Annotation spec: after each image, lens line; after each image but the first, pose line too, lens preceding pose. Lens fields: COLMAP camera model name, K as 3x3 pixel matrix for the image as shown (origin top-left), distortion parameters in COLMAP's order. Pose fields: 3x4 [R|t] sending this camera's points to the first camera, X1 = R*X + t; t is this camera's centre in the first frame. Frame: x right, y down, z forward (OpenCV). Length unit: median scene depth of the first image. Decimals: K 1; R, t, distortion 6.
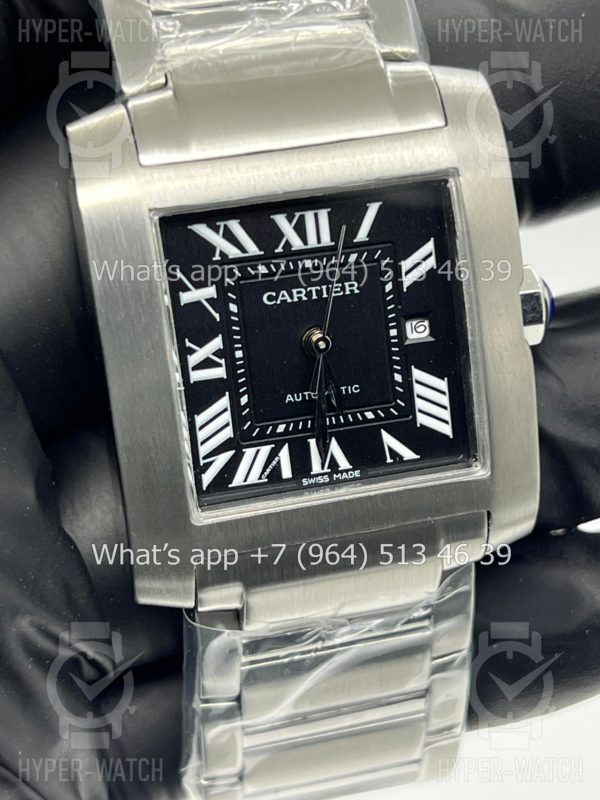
lens RADIAL K [[1657.2, 0, 300.0], [0, 1657.2, 400.0], [0, 0, 1]] dist [-0.046276, -0.136447]
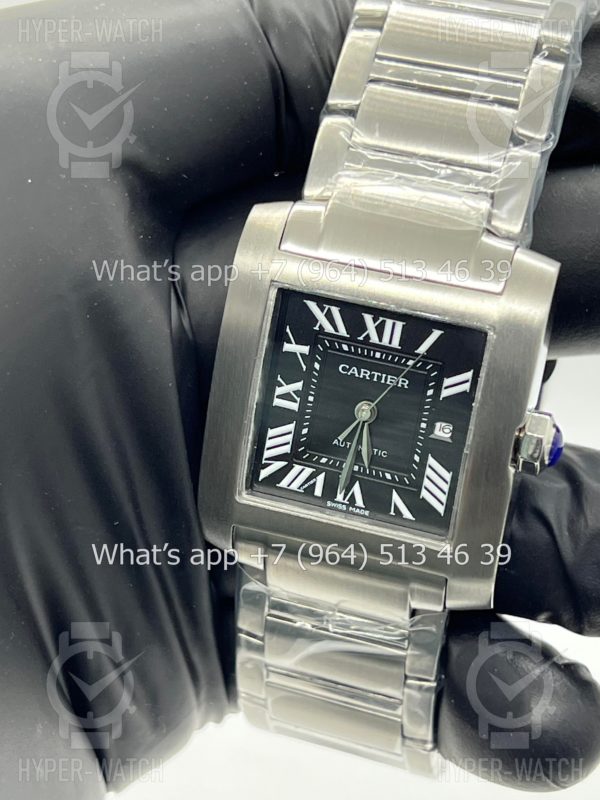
lens RADIAL K [[1657.2, 0, 300.0], [0, 1657.2, 400.0], [0, 0, 1]] dist [-0.046276, -0.136447]
pose [[0.852179, 0.360165, -0.379569, 0.481348], [-0.349297, 0.931678, 0.099837, -0.161830], [0.389594, 0.047503, 0.919761, -0.276072]]
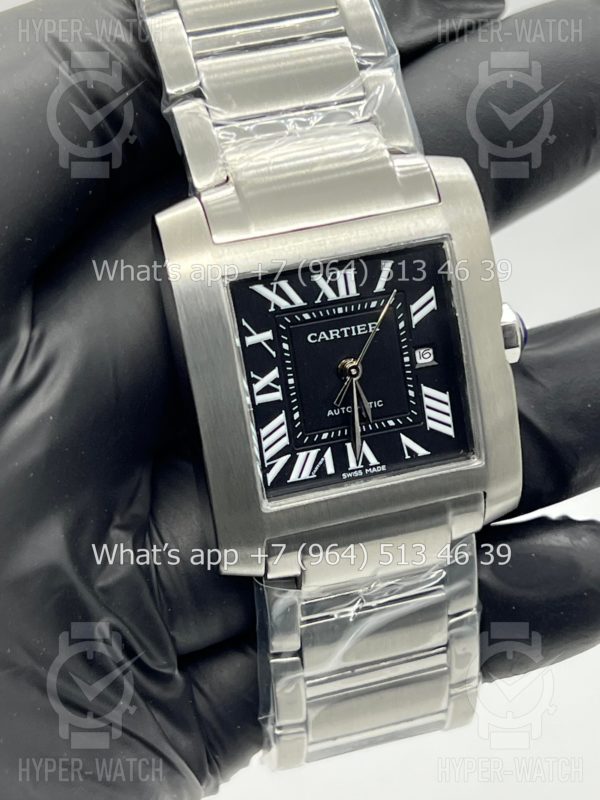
lens RADIAL K [[1657.2, 0, 300.0], [0, 1657.2, 400.0], [0, 0, 1]] dist [-0.046276, -0.136447]
pose [[0.998839, -0.045111, 0.016928, -0.052891], [0.045224, 0.998957, -0.006319, -0.004089], [-0.016625, 0.007077, 0.999837, -0.320297]]
